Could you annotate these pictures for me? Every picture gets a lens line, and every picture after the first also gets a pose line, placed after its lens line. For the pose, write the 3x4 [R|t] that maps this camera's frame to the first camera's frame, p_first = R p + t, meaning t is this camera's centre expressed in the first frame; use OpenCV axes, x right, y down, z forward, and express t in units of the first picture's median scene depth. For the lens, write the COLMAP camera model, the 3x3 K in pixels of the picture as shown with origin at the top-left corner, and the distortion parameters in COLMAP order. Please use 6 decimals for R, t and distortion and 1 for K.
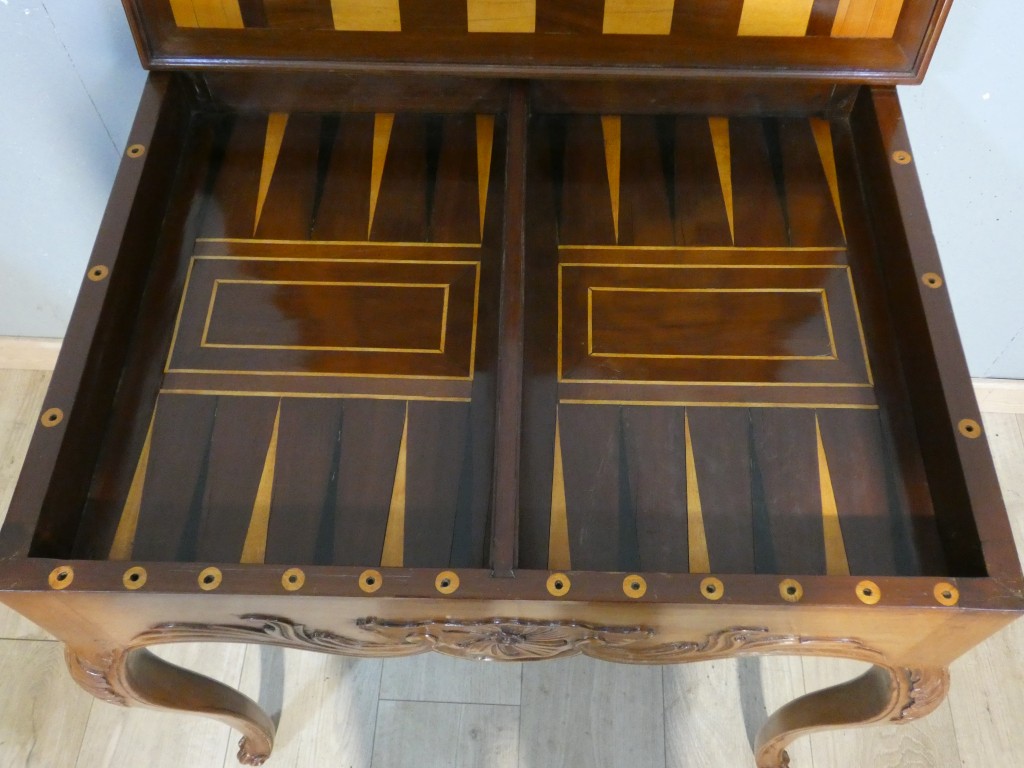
lens RADIAL K [[939.4, 0, 521.8], [0, 939.4, 385.9], [0, 0, 1]] dist [-0.002948, 0.000000]
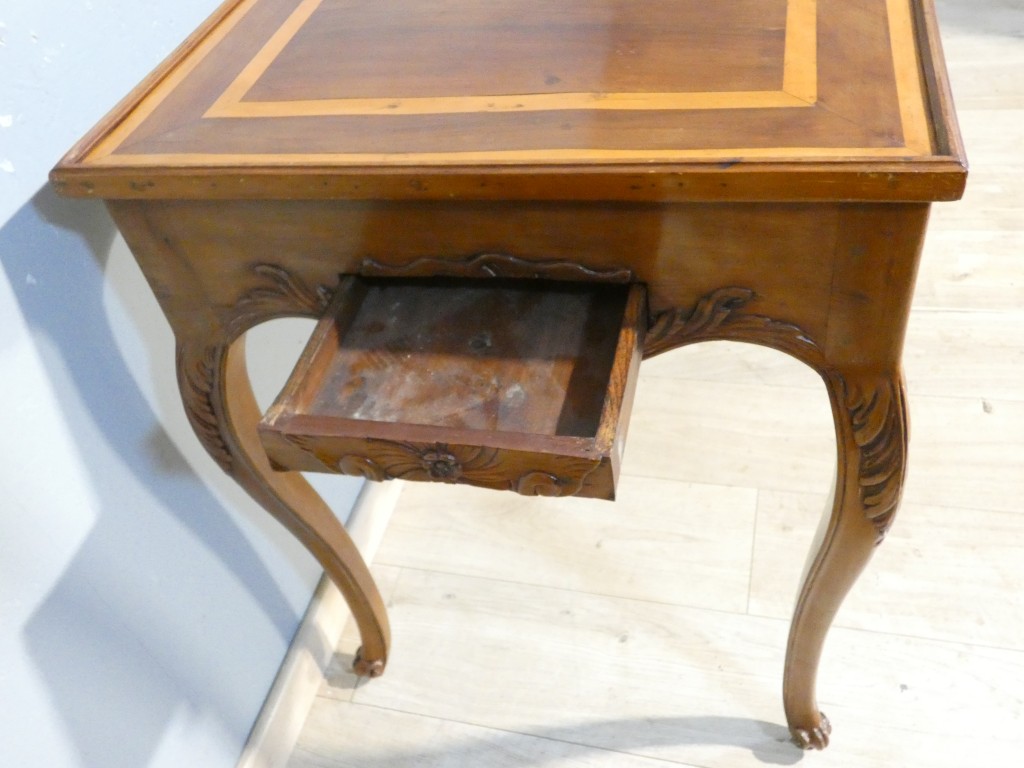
lens RADIAL K [[938.9, 0, 520.9], [0, 938.9, 384.9], [0, 0, 1]] dist [-0.013117, 0.000000]
pose [[0.196209, -0.713171, 0.672970, -0.650851], [0.906812, 0.393100, 0.152196, -0.080889], [-0.373086, 0.580395, 0.723842, 0.322574]]
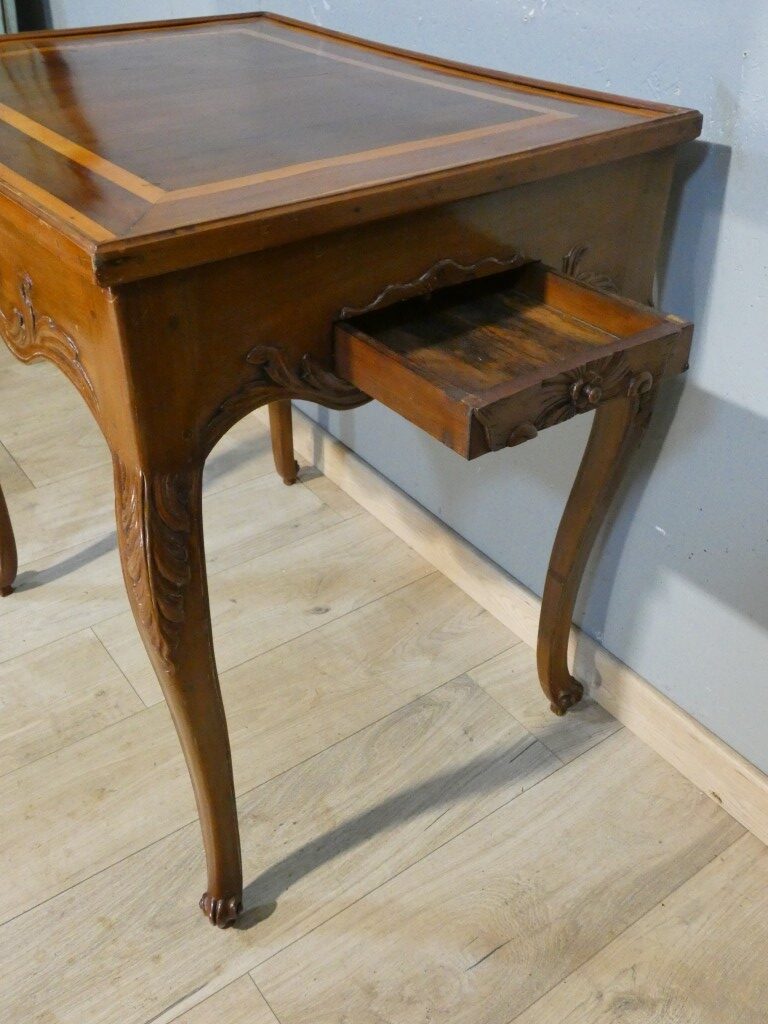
lens RADIAL K [[940.6, 0, 387.0], [0, 940.6, 522.4], [0, 0, 1]] dist [-0.005034, 0.000000]
pose [[0.626625, 0.470303, -0.621414, 0.680309], [-0.678821, 0.721068, -0.138791, 0.172985], [0.382808, 0.508799, 0.771091, 0.255264]]
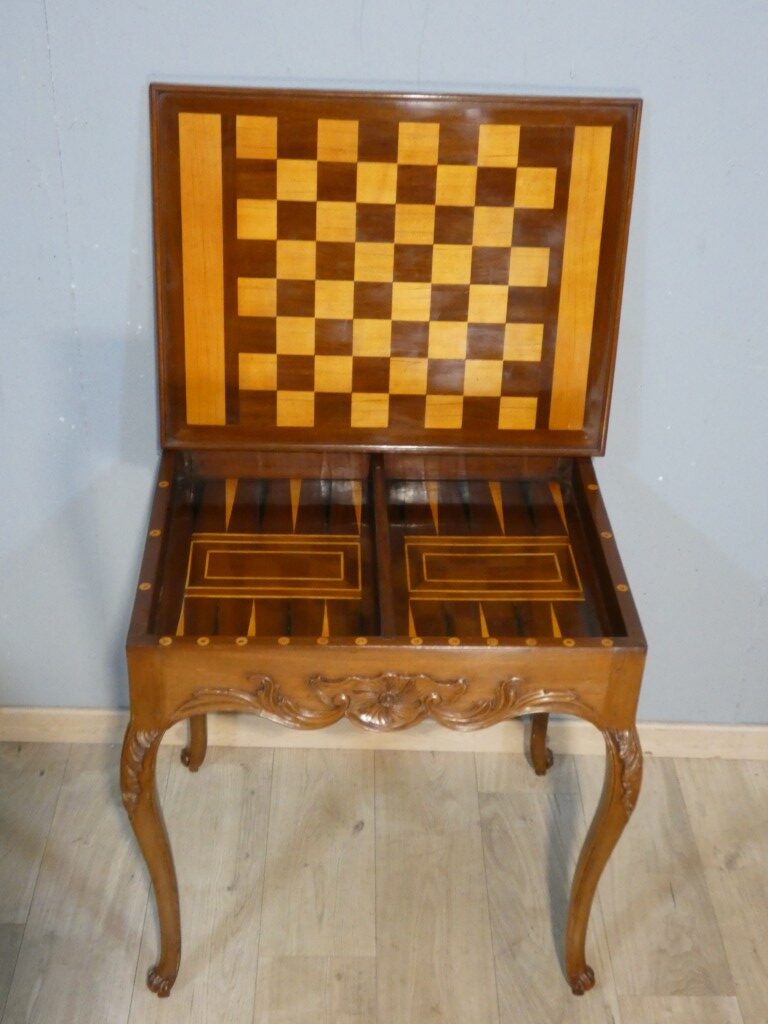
lens RADIAL K [[1409.5, 0, 395.0], [0, 1409.5, 519.3], [0, 0, 1]] dist [0.036500, 0.000000]
pose [[0.997223, -0.000015, 0.074474, -0.115413], [0.032466, 0.900065, -0.434545, 0.639563], [-0.067025, 0.435756, 0.897566, -0.904042]]
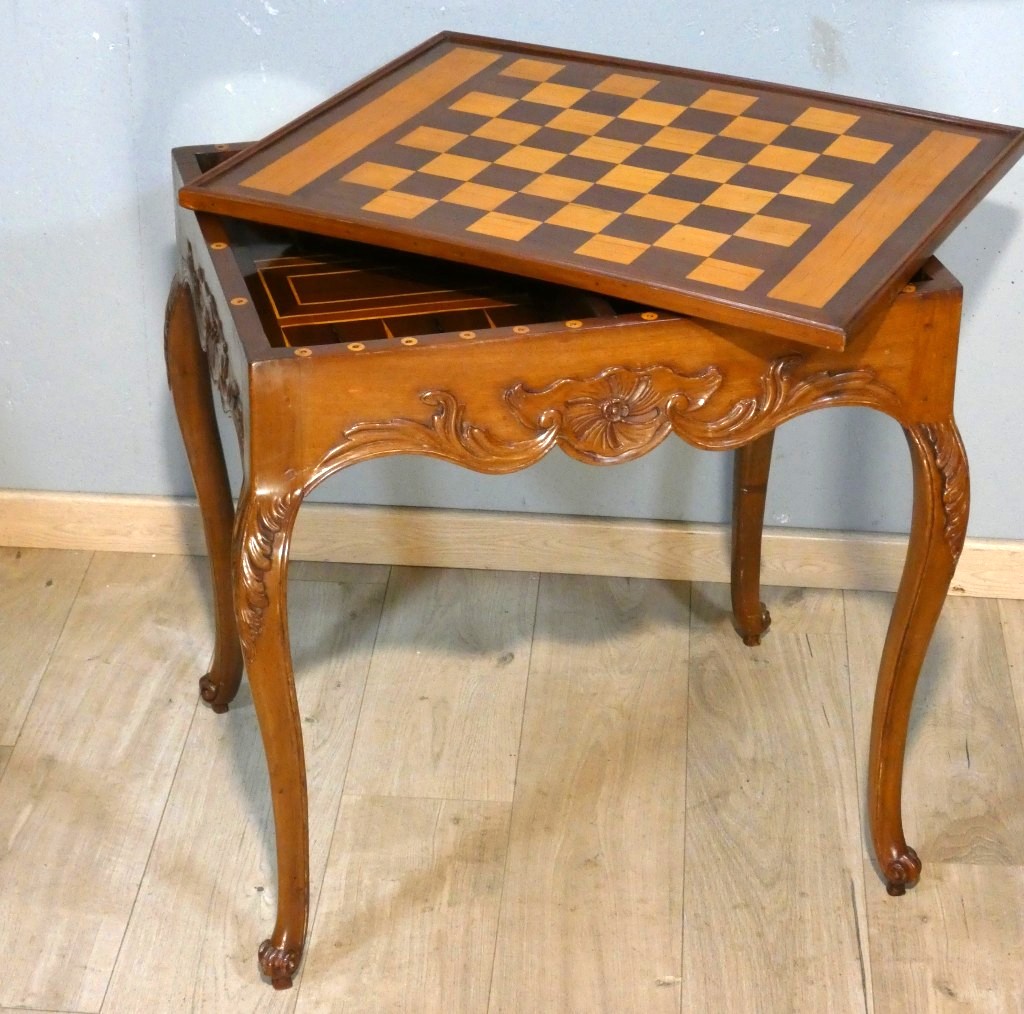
lens RADIAL K [[2722.3, 0, 514.7], [0, 2722.3, 334.4], [0, 0, 1]] dist [0.111167, 0.000000]
pose [[0.999546, 0.021183, -0.021438, 0.044186], [-0.029455, 0.837235, -0.546049, 1.340247], [0.006382, 0.546432, 0.837479, -1.272392]]
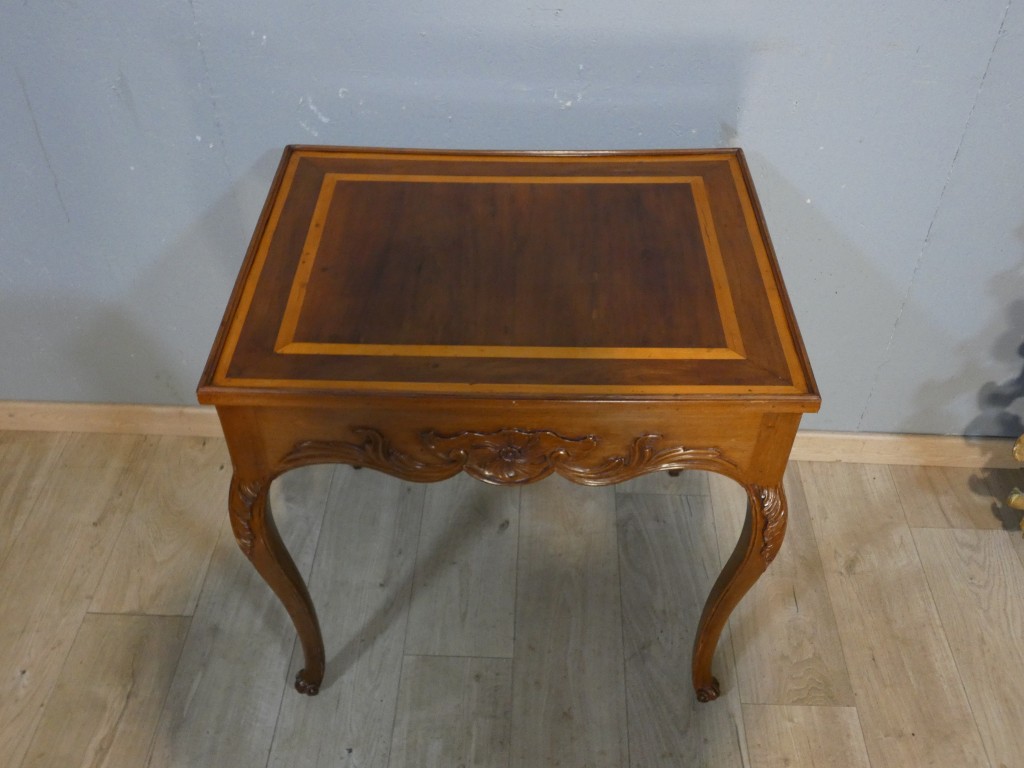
lens RADIAL K [[940.6, 0, 522.4], [0, 940.6, 380.8], [0, 0, 1]] dist [-0.005034, 0.000000]
pose [[0.999832, 0.002047, 0.018192, -0.013742], [0.002979, 0.962299, -0.271976, 0.331933], [-0.018063, 0.271984, 0.962132, -0.354201]]
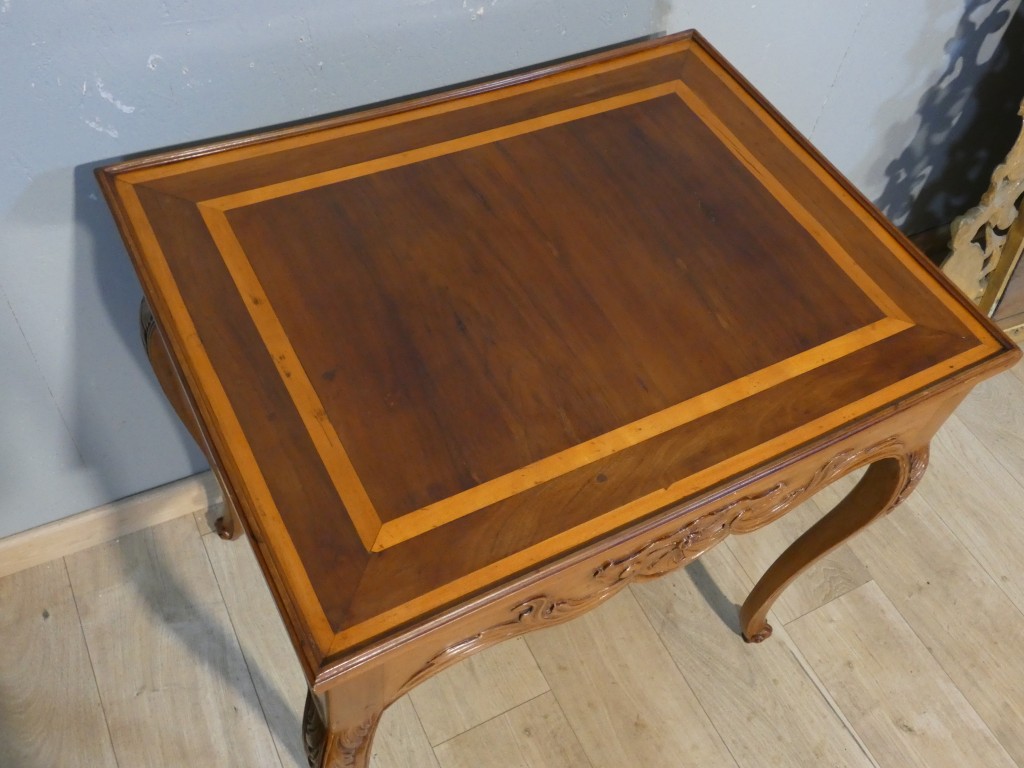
lens RADIAL K [[940.6, 0, 524.5], [0, 940.6, 380.3], [0, 0, 1]] dist [-0.005034, 0.000000]
pose [[0.858387, -0.334984, 0.388532, -0.339766], [0.365571, 0.930769, -0.005171, -0.000321], [-0.359901, 0.146475, 0.921421, -0.050723]]
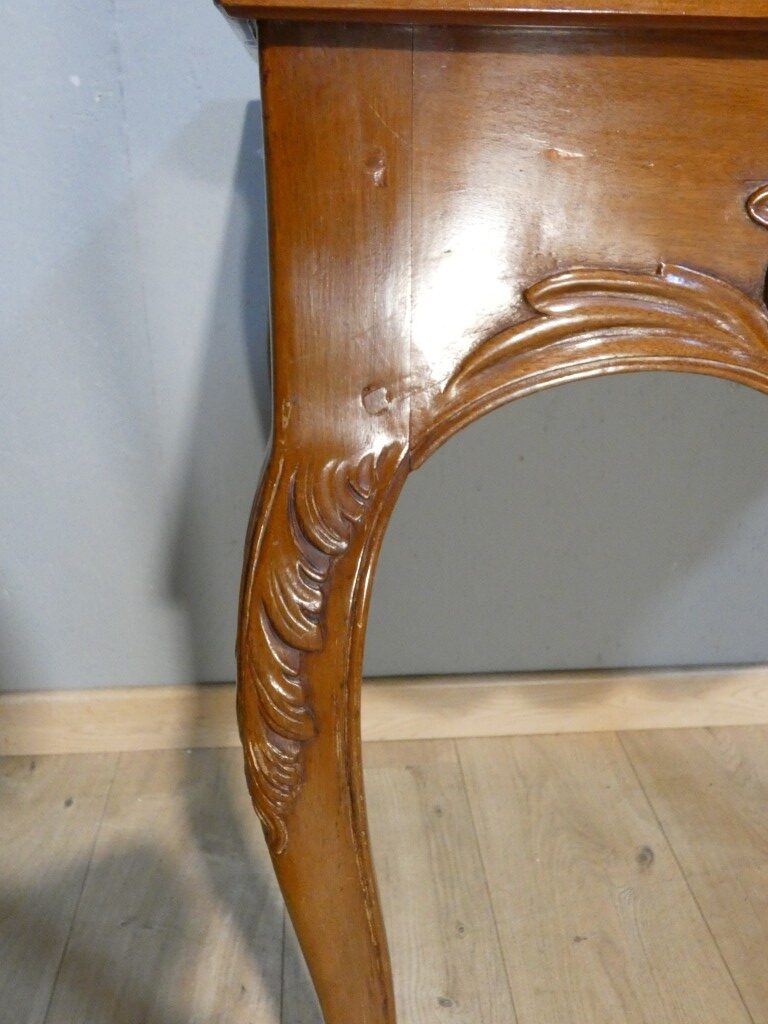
lens RADIAL K [[940.6, 0, 388.8], [0, 940.6, 524.1], [0, 0, 1]] dist [-0.005034, 0.000000]
pose [[0.992942, -0.050622, 0.107254, -0.285810], [0.102890, 0.817470, -0.566707, 0.334647], [-0.058989, 0.573743, 0.816909, 0.383577]]
